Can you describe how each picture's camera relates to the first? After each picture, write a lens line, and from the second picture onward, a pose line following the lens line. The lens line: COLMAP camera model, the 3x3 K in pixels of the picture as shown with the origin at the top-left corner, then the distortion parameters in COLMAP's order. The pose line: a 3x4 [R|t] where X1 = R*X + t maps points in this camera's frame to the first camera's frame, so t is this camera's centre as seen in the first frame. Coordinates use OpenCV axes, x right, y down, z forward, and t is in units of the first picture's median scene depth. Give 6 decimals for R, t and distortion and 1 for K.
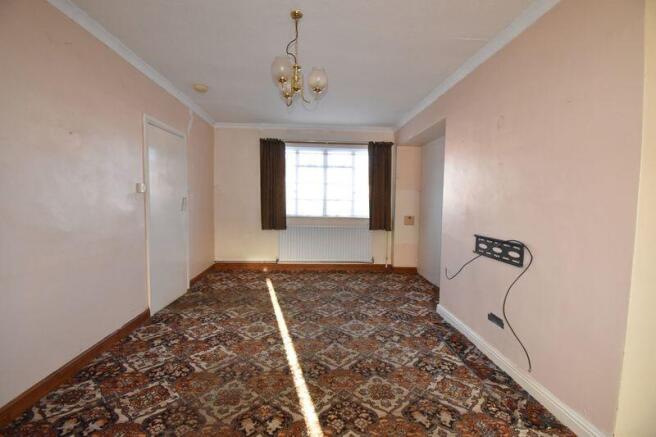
lens RADIAL K [[288.5, 0, 327.4], [0, 288.5, 216.9], [0, 0, 1]] dist [-0.001996, -0.000684]
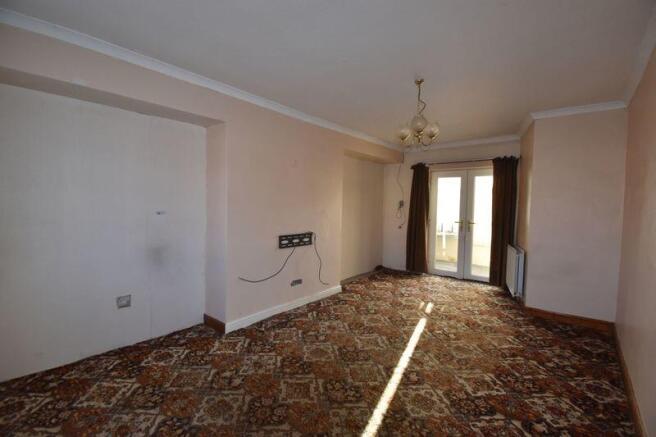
lens RADIAL K [[288.5, 0, 327.4], [0, 288.5, 219.8], [0, 0, 1]] dist [-0.001996, -0.000684]
pose [[-0.717657, -0.073497, 0.692507, -0.640420], [0.008031, 0.993476, 0.113762, -0.181093], [-0.696350, 0.087204, -0.712385, 1.941930]]
